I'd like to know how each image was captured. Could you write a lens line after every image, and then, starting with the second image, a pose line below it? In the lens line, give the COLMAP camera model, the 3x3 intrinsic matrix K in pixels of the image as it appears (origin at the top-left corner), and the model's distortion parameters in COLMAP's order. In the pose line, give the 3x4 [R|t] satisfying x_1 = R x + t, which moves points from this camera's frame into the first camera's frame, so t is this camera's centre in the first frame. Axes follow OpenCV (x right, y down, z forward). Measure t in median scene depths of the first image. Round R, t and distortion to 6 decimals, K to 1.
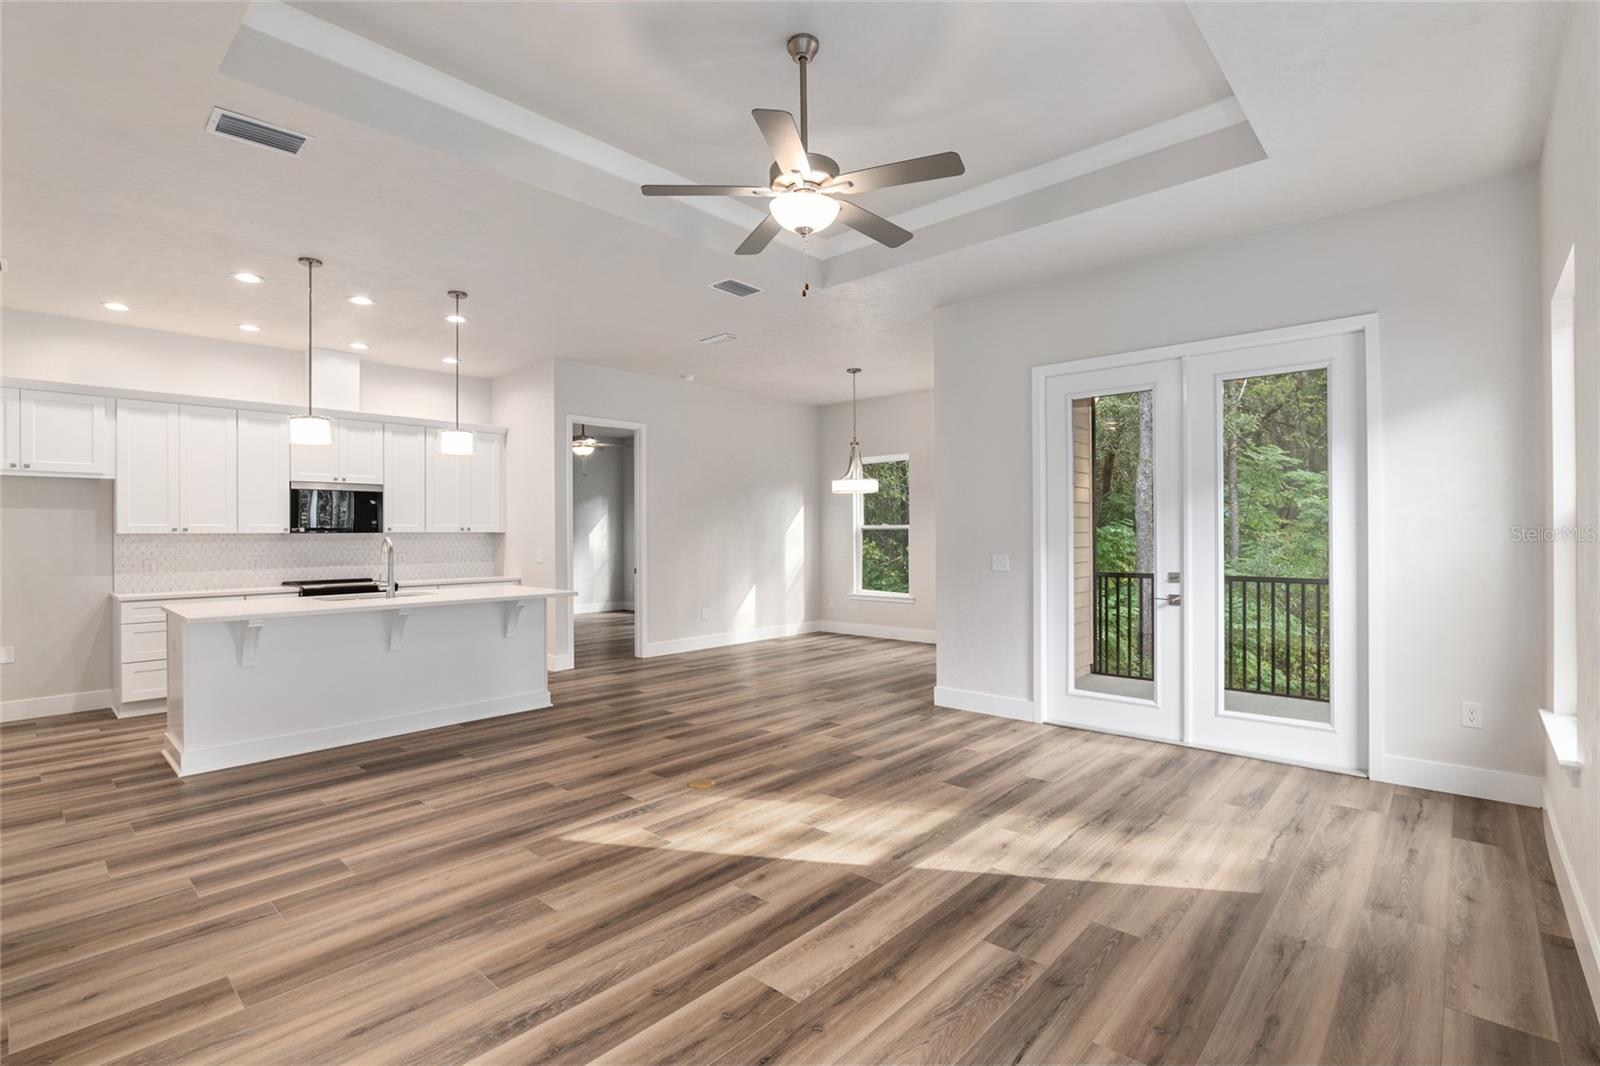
lens RADIAL K [[750.1, 0, 807.3], [0, 750.1, 526.0], [0, 0, 1]] dist [-0.024830, 0.006653]
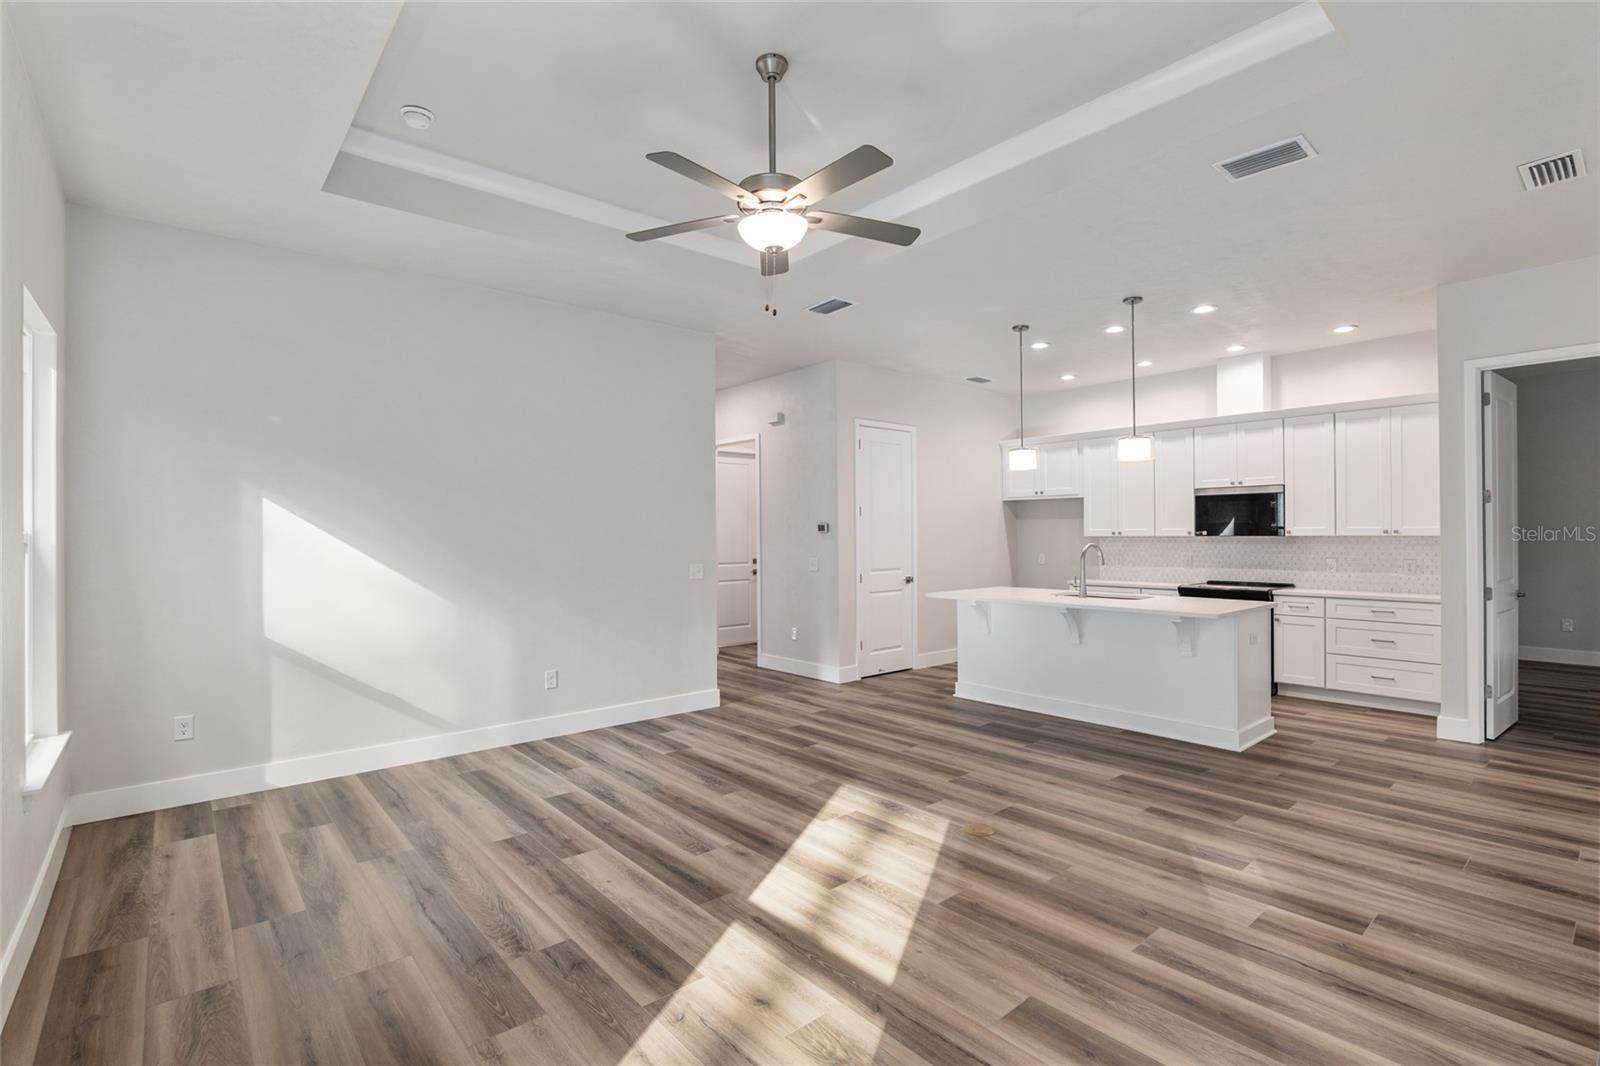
lens RADIAL K [[750.1, 0, 791.6], [0, 750.1, 521.0], [0, 0, 1]] dist [-0.024830, 0.006653]
pose [[-0.138836, -0.008157, -0.990282, 0.739659], [0.015976, 0.999818, -0.010475, -0.016442], [0.990187, -0.017275, -0.138680, 0.867845]]
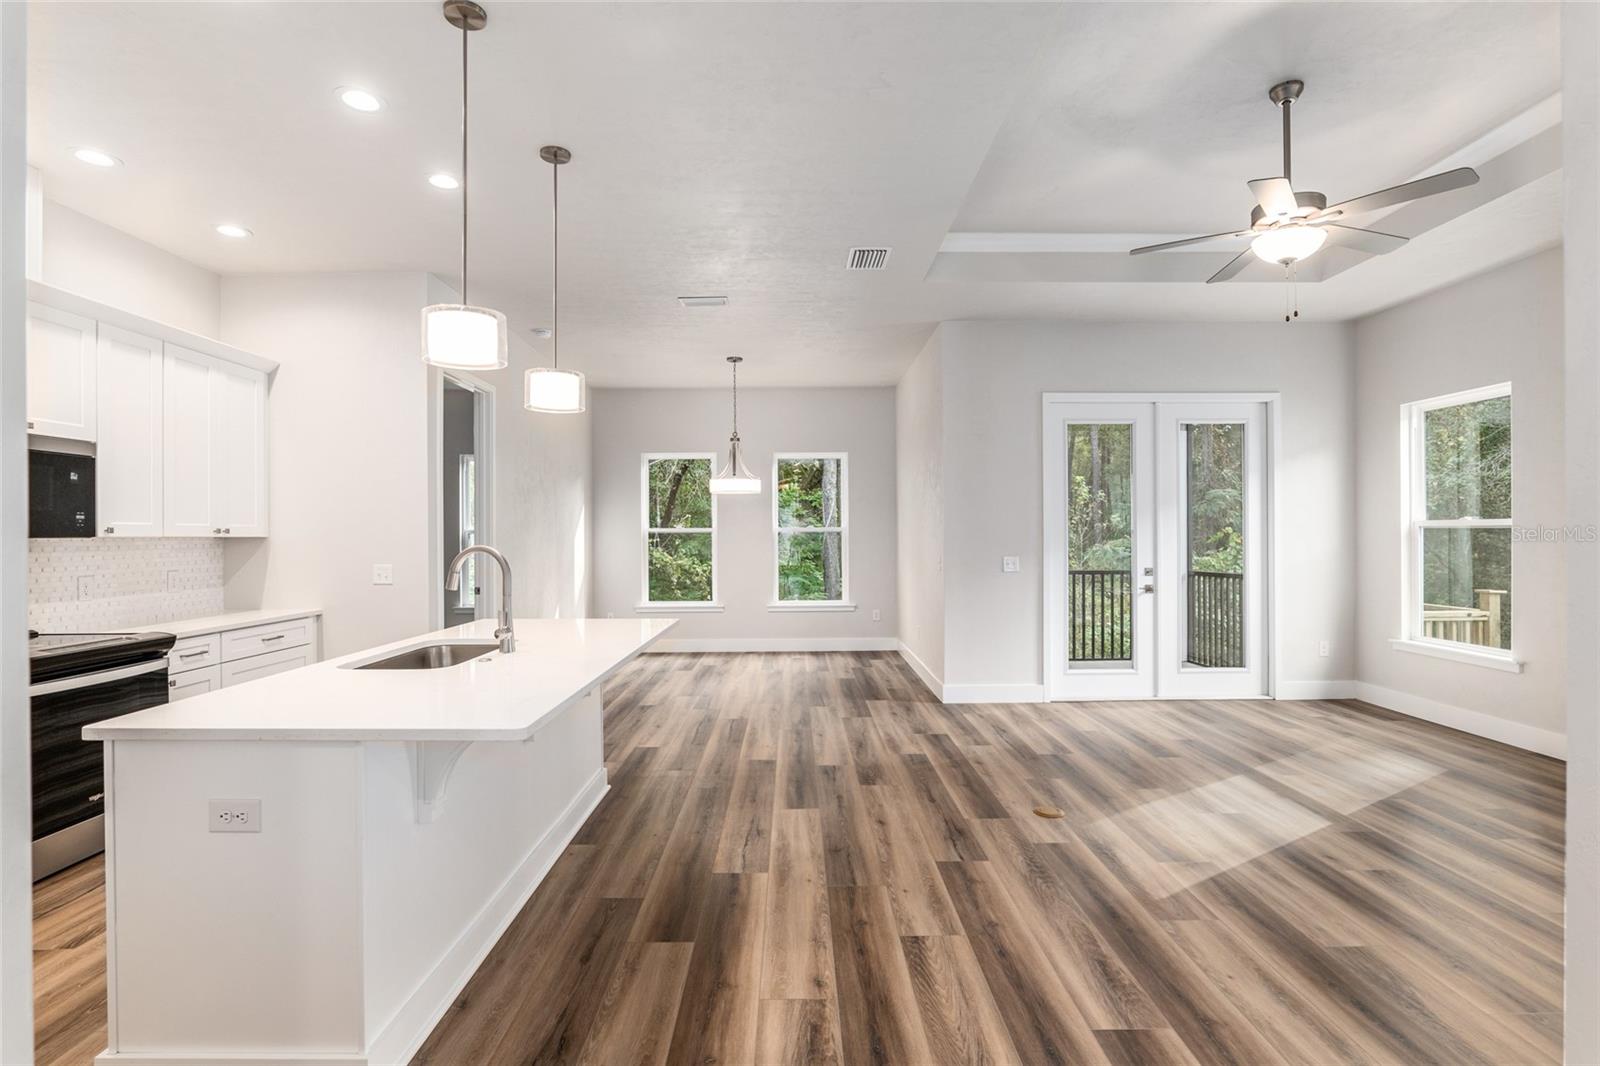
lens RADIAL K [[750.1, 0, 802.4], [0, 750.1, 533.8], [0, 0, 1]] dist [-0.024830, 0.006653]
pose [[0.738961, 0.002818, 0.673742, -0.937792], [-0.005678, 0.999982, 0.002046, 0.004473], [-0.673724, -0.005337, 0.738963, 0.508480]]
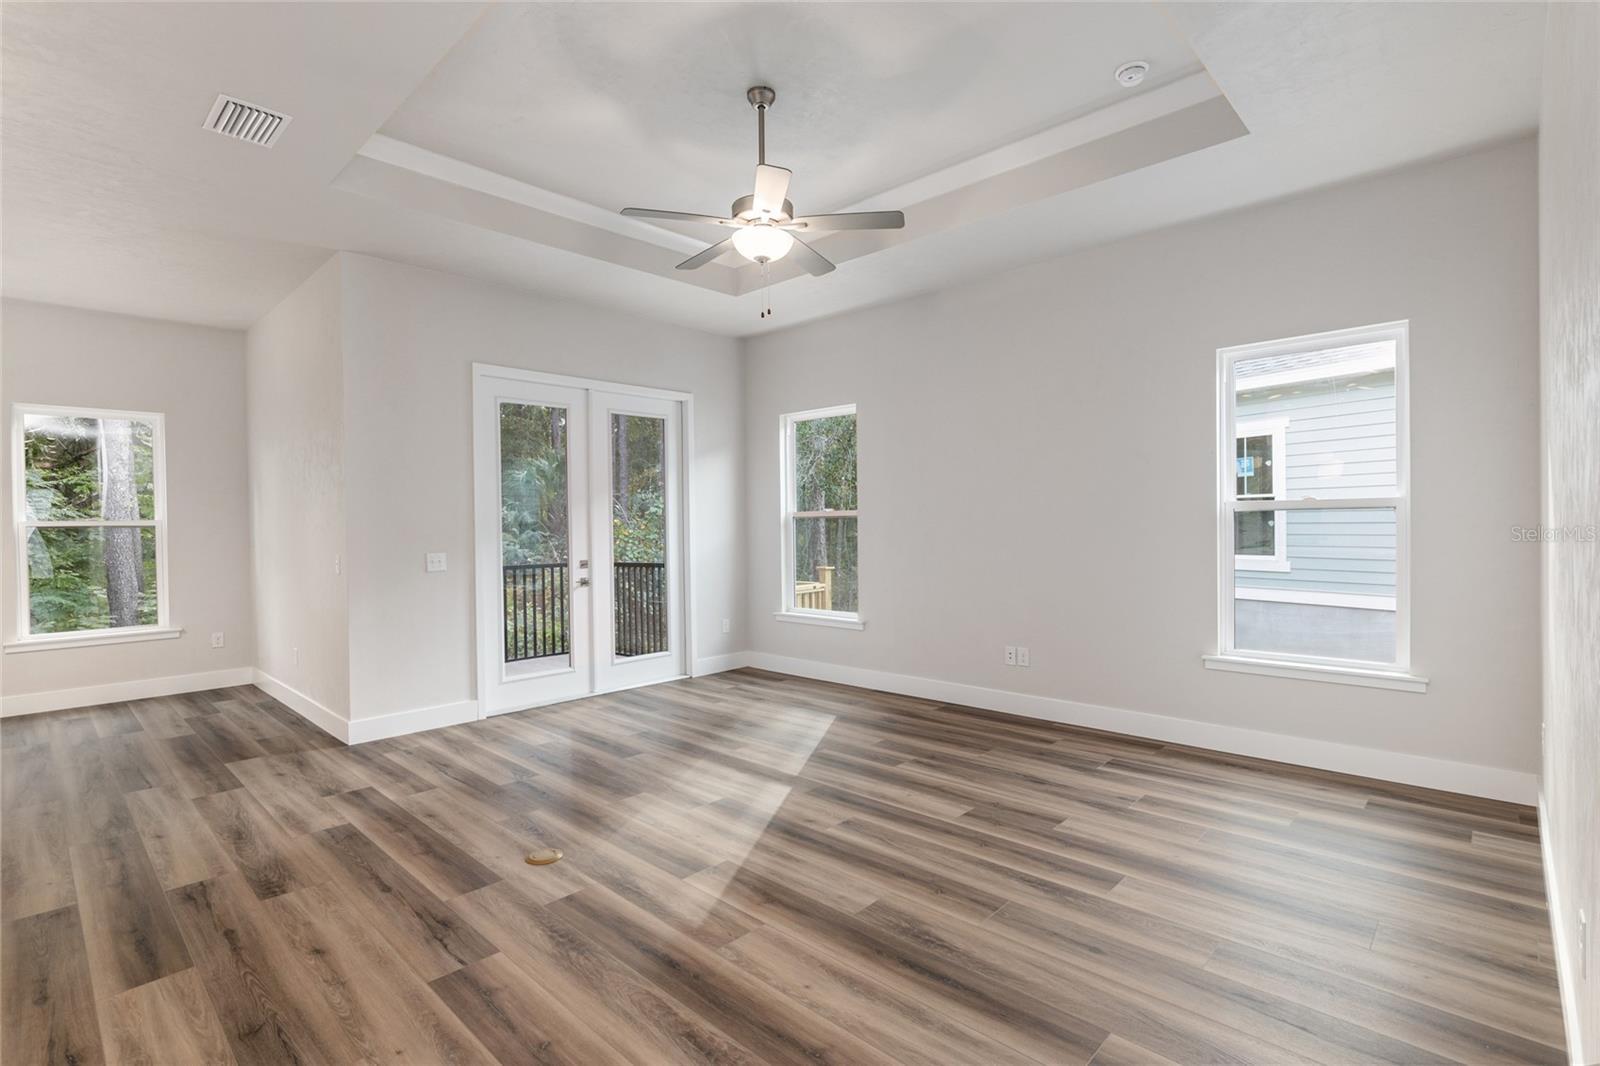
lens RADIAL K [[750.1, 0, 798.9], [0, 750.1, 532.3], [0, 0, 1]] dist [-0.024830, 0.006653]
pose [[0.026653, -0.007013, 0.999620, -0.853684], [0.004168, 0.999967, 0.006905, 0.009611], [-0.999636, 0.003982, 0.026682, 0.687639]]
